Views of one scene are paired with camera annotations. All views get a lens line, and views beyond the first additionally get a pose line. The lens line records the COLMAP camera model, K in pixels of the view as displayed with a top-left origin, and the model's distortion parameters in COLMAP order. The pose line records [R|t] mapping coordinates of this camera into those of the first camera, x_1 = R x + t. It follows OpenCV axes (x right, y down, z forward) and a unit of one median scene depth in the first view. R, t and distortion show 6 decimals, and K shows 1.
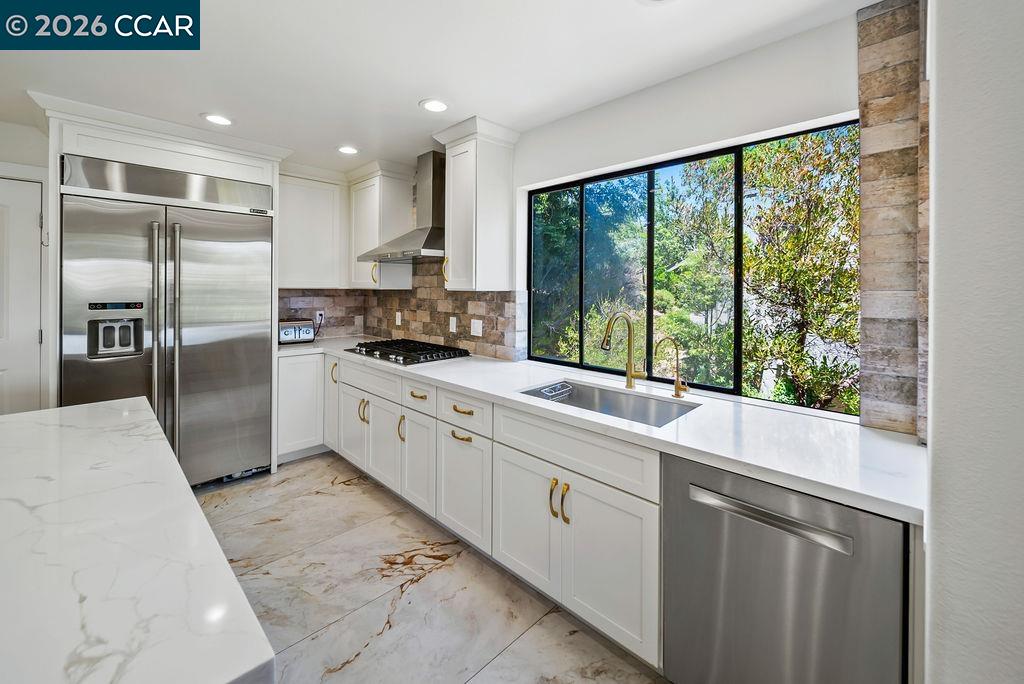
lens RADIAL K [[423.4, 0, 515.2], [0, 423.4, 287.2], [0, 0, 1]] dist [-0.000415, -0.000099]
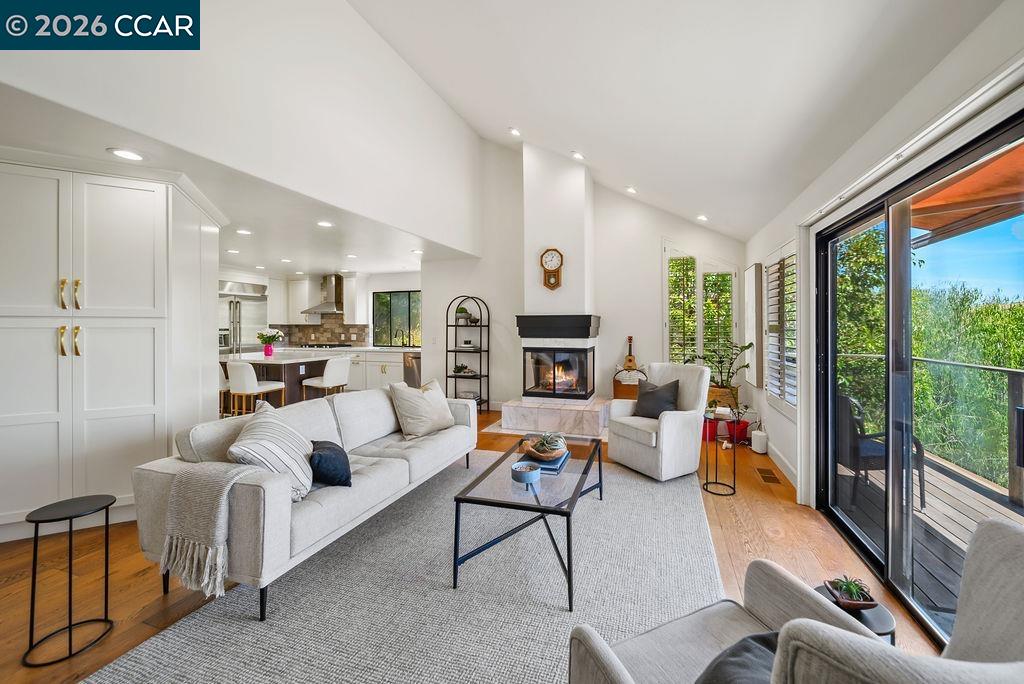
lens RADIAL K [[396.4, 0, 550.2], [0, 396.4, 324.9], [0, 0, 1]] dist [-0.001856, -0.000843]
pose [[0.880494, -0.005939, 0.474021, -0.191169], [0.007319, 0.999973, -0.001067, 0.023684], [-0.474001, 0.004409, 0.880513, -2.039025]]
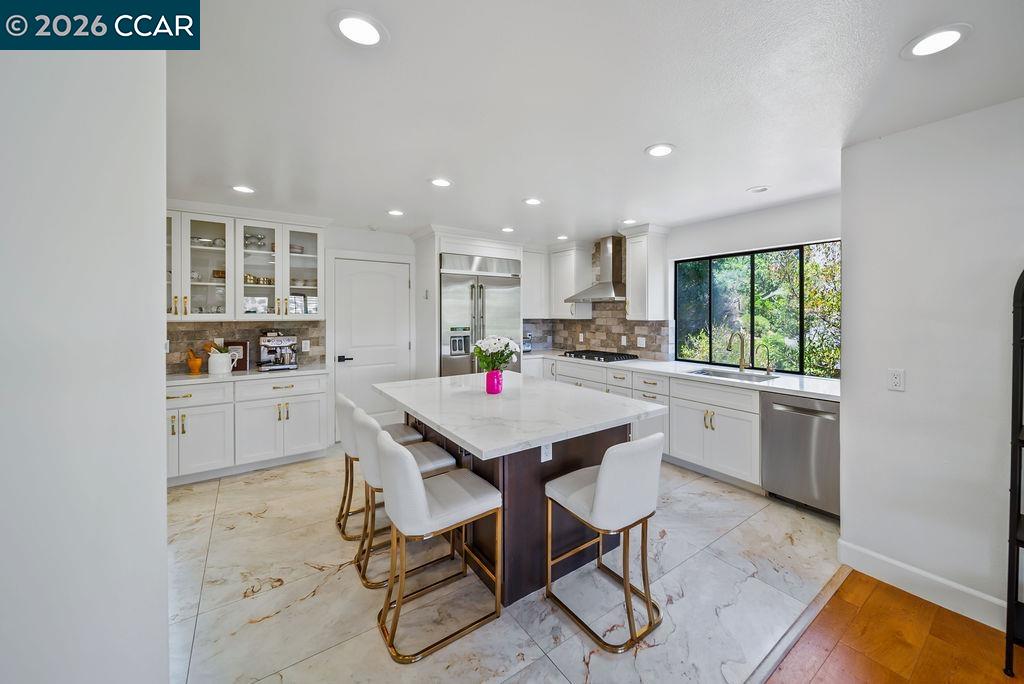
lens RADIAL K [[401.1, 0, 546.2], [0, 401.1, 316.2], [0, 0, 1]] dist [0.000036, -0.000217]
pose [[0.988848, -0.006406, -0.148789, -0.226300], [0.007386, 0.999954, 0.006037, -0.019038], [0.148743, -0.007069, 0.988851, -0.622782]]
